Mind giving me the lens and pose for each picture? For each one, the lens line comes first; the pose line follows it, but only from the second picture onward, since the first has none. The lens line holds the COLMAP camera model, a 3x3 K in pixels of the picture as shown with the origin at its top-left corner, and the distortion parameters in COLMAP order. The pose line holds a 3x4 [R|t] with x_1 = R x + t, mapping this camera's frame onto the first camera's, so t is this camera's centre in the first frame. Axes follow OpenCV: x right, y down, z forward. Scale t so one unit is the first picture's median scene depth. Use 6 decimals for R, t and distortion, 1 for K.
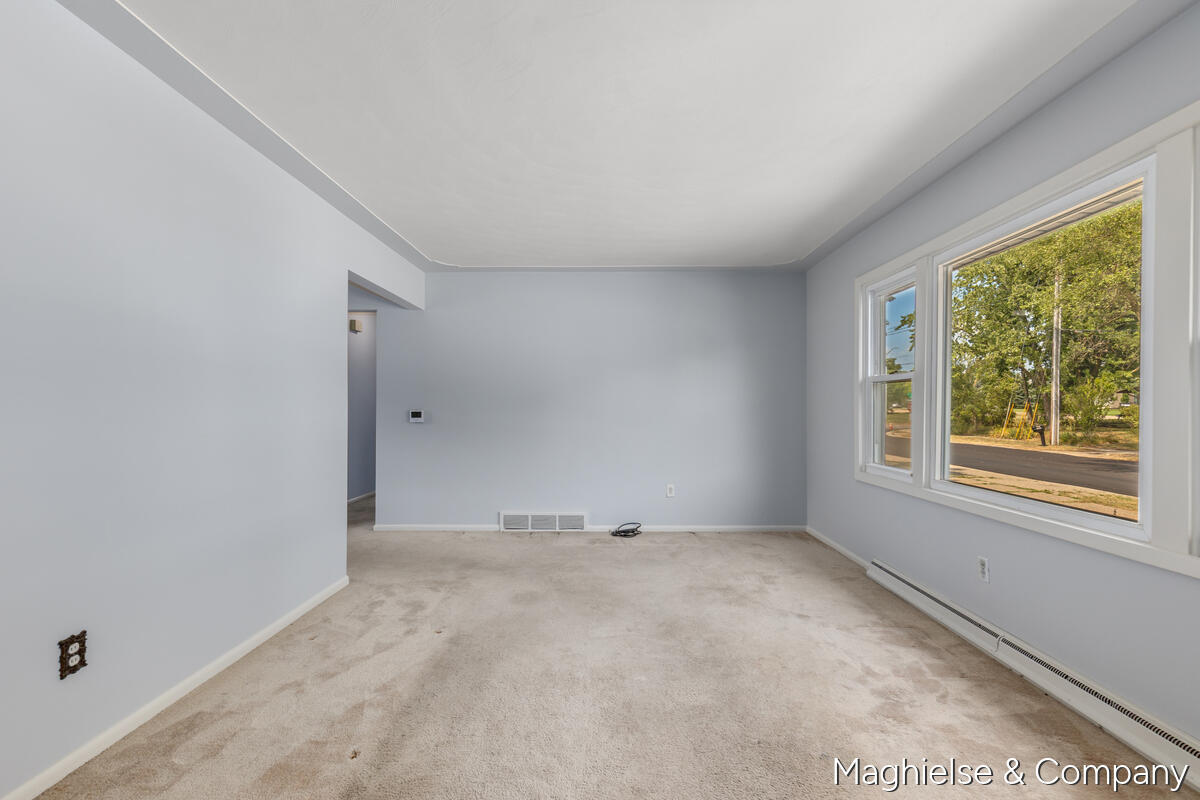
lens RADIAL K [[550.8, 0, 601.2], [0, 550.8, 405.9], [0, 0, 1]] dist [-0.020669, 0.000065]
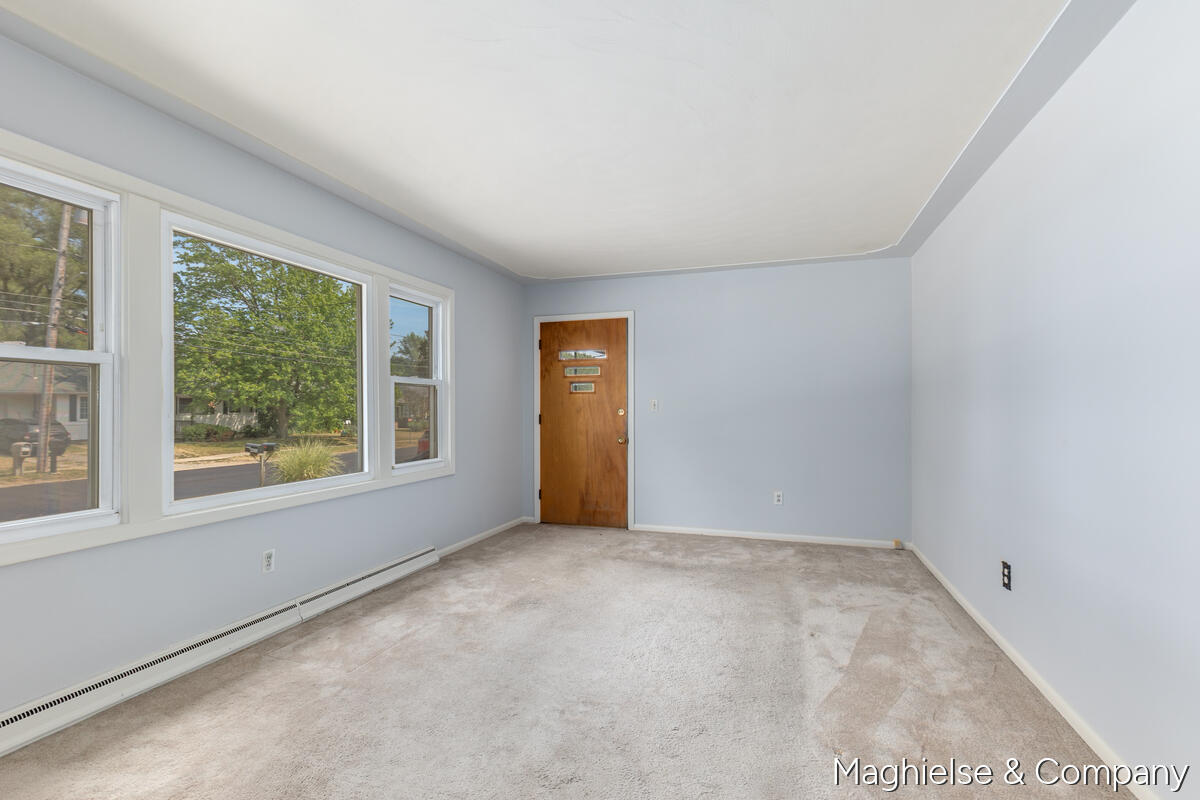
lens RADIAL K [[550.8, 0, 601.2], [0, 550.8, 405.9], [0, 0, 1]] dist [-0.020669, 0.000065]
pose [[-0.951378, 0.000754, 0.308024, -0.254674], [0.000461, 0.999999, -0.001022, -0.004734], [-0.308025, -0.000830, -0.951378, 1.863774]]
